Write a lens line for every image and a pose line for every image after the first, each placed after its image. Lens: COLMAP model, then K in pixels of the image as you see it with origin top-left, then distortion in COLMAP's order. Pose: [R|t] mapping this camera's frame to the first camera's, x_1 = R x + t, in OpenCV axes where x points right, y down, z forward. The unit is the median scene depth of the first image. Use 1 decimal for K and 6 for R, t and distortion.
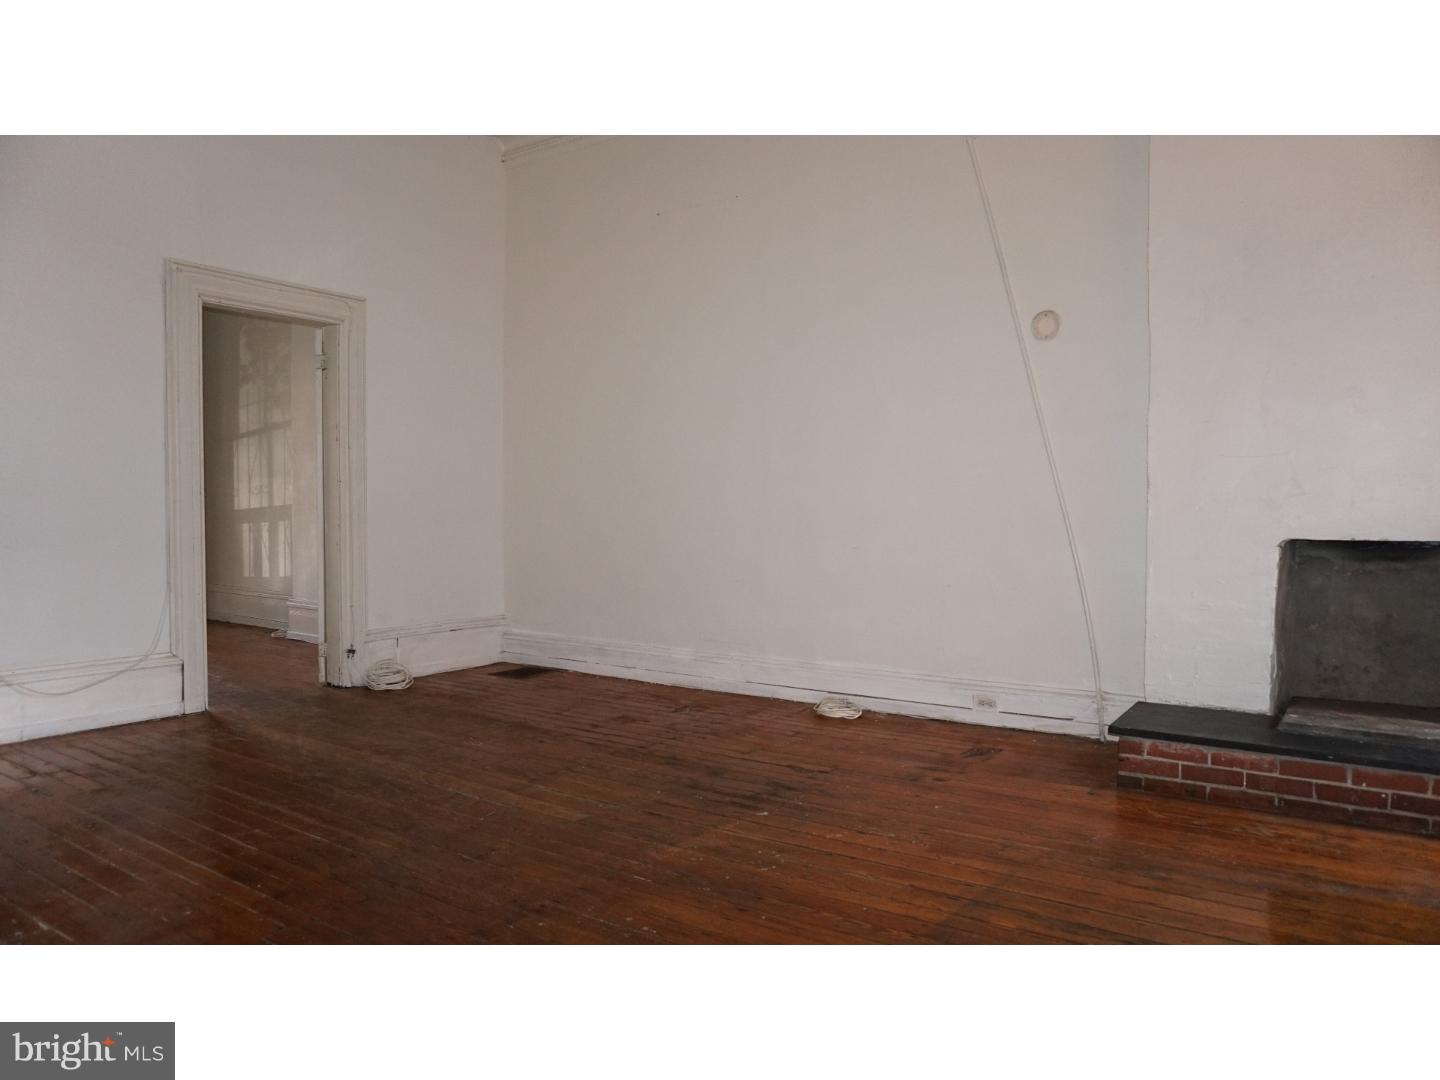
lens RADIAL K [[959.4, 0, 717.1], [0, 959.4, 539.4], [0, 0, 1]] dist [-0.057279, 0.044269]
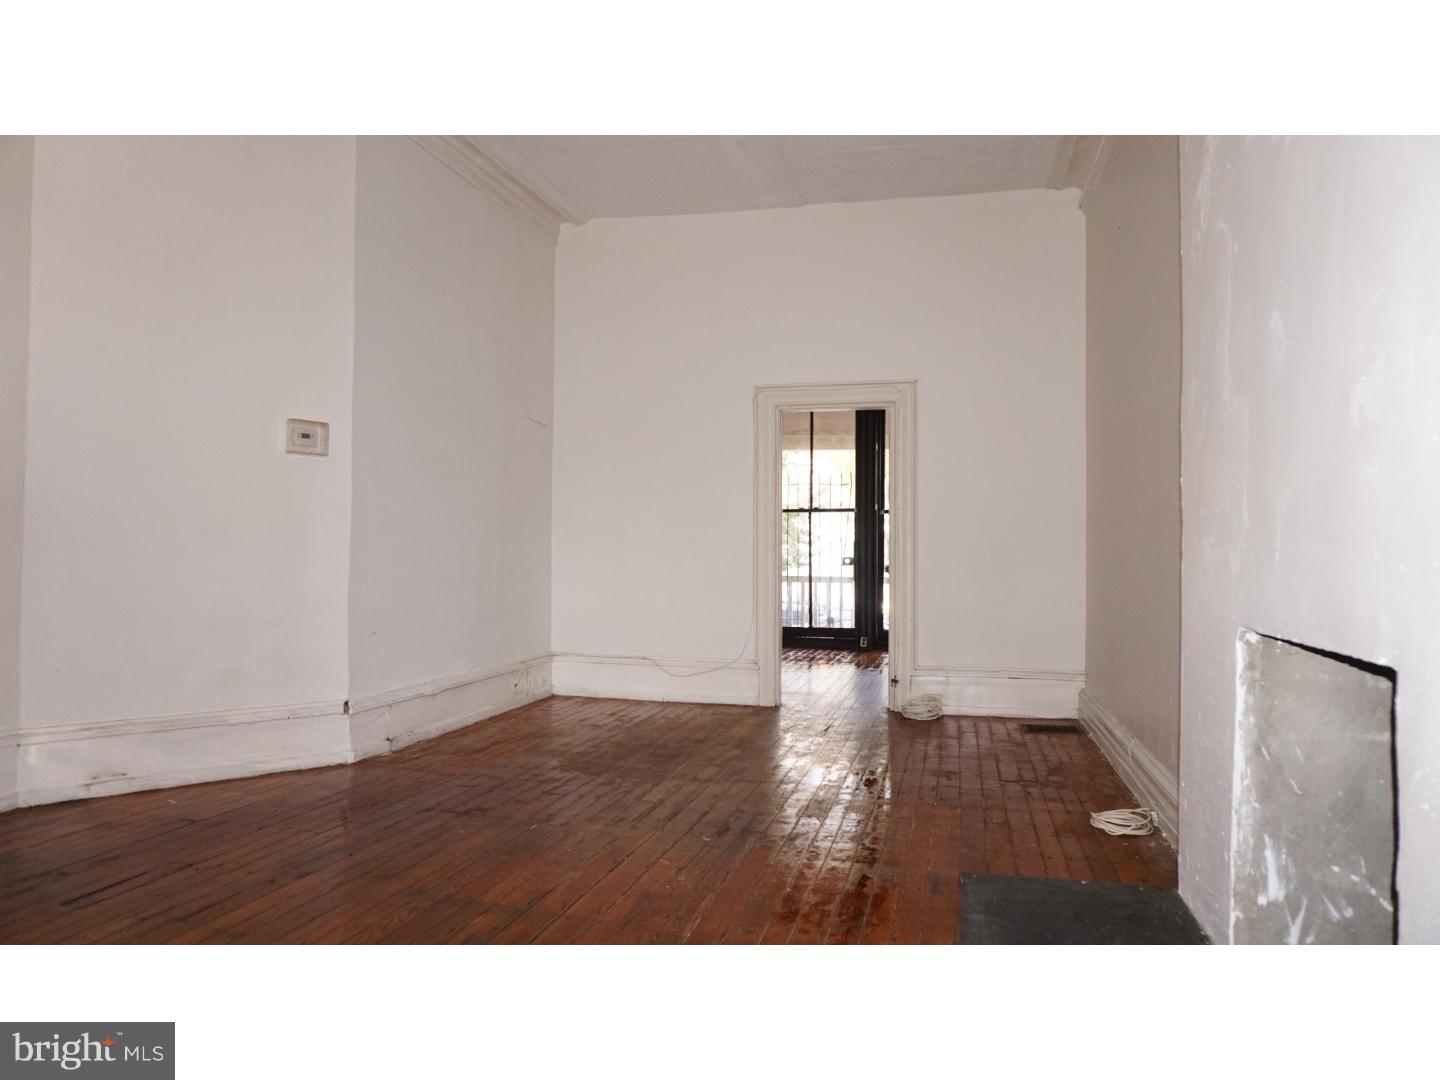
lens RADIAL K [[959.4, 0, 717.1], [0, 959.4, 539.4], [0, 0, 1]] dist [-0.057279, 0.044269]
pose [[0.388579, -0.008859, -0.921373, 1.017958], [-0.052410, 0.998122, -0.031700, -0.016370], [0.919923, 0.060607, 0.387386, 0.560492]]
